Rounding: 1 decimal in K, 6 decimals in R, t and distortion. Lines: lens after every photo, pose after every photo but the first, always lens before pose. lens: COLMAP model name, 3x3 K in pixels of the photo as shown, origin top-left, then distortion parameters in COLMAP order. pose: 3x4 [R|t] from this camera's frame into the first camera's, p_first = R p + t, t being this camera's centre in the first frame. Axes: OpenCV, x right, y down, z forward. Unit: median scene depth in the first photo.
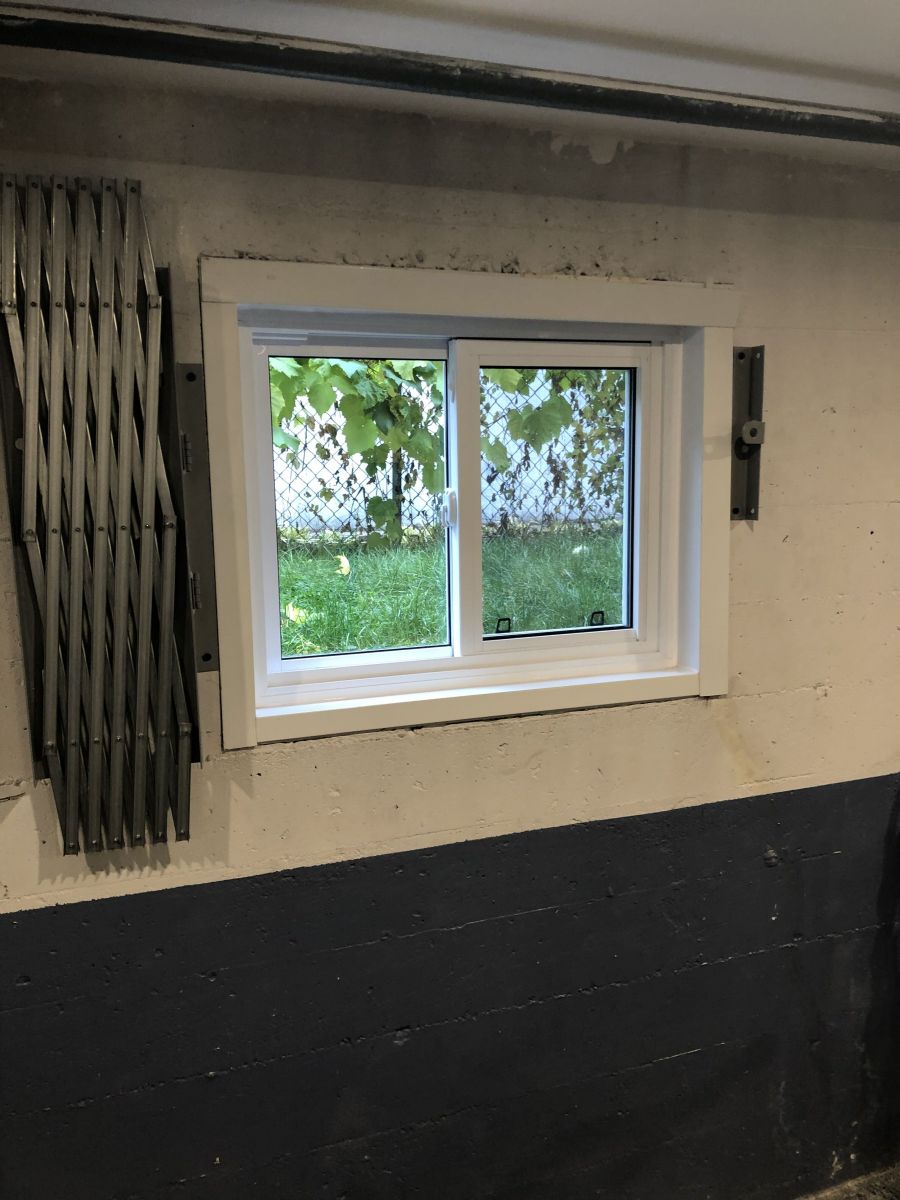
lens RADIAL K [[1114.5, 0, 450.0], [0, 1114.5, 600.0], [0, 0, 1]] dist [-0.003461, 0.017182]
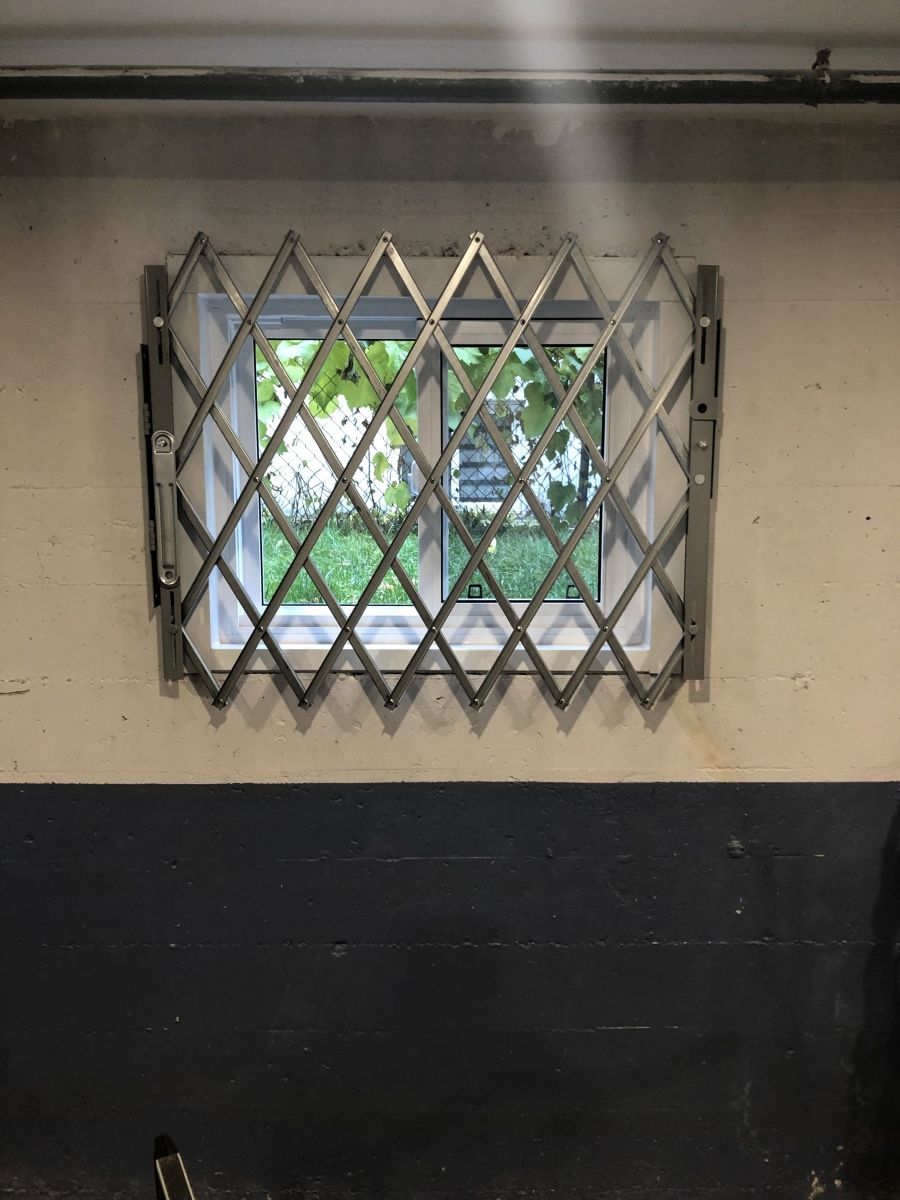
lens RADIAL K [[1133.7, 0, 454.1], [0, 1133.7, 621.7], [0, 0, 1]] dist [0.012243, -0.013517]
pose [[0.927425, 0.072123, -0.366989, 0.443926], [-0.066278, 0.997394, 0.028521, 0.023542], [0.368089, -0.002128, 0.929788, -0.013531]]
